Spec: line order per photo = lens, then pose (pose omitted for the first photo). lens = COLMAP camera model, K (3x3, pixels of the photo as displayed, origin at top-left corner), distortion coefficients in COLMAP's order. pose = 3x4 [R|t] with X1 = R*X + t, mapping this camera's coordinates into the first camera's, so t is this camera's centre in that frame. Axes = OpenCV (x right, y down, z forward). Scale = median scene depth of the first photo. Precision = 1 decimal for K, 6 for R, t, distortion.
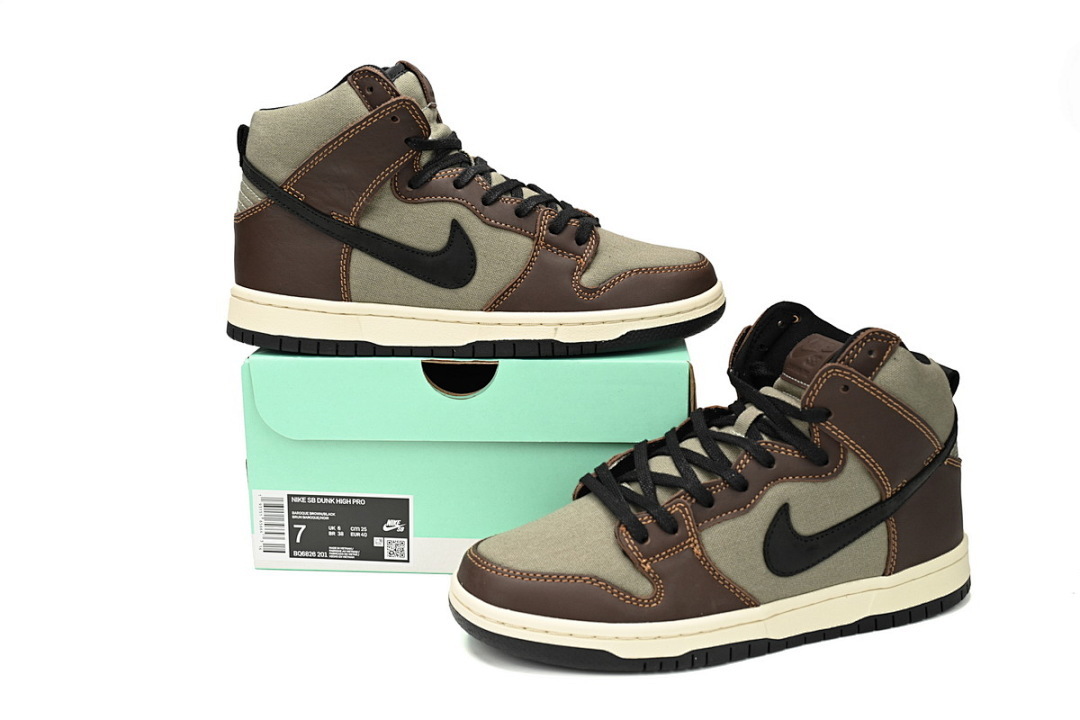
lens RADIAL K [[1151.5, 0, 540.0], [0, 1151.5, 360.0], [0, 0, 1]] dist [0.011134, 0.004794]
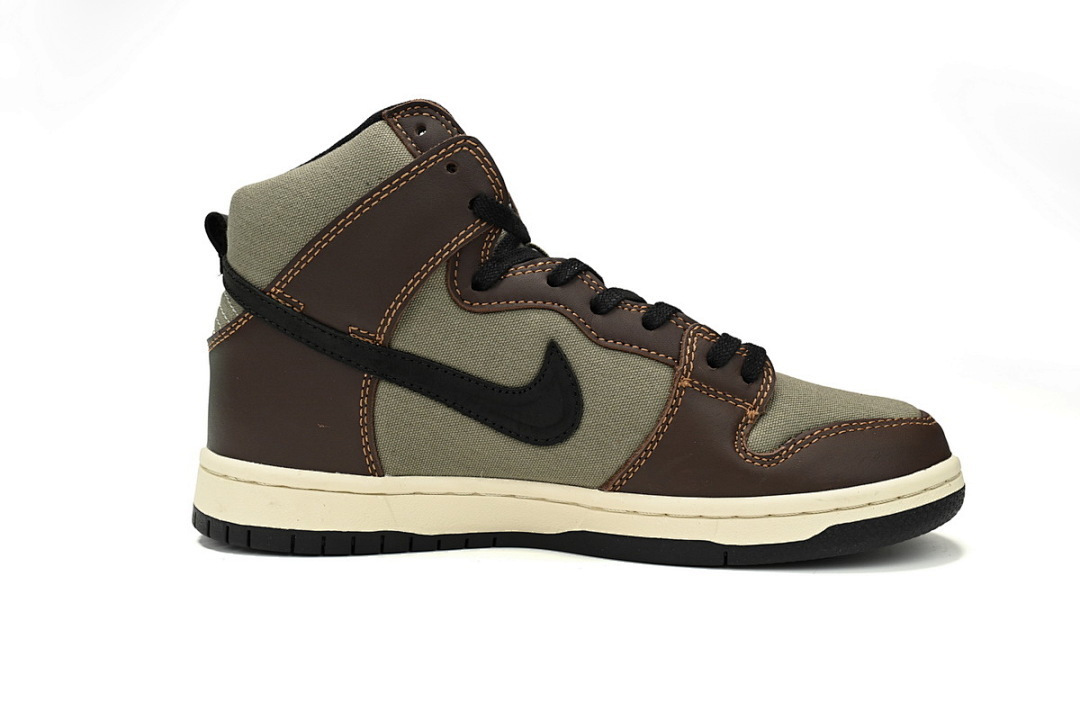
lens RADIAL K [[955.2, 0, 540.0], [0, 955.2, 360.0], [0, 0, 1]] dist [-0.050294, 0.000373]
pose [[0.997545, -0.002682, -0.069972, -0.042270], [-0.012928, 0.975035, -0.221676, 0.002703], [0.068820, 0.222036, 0.972607, 0.505648]]
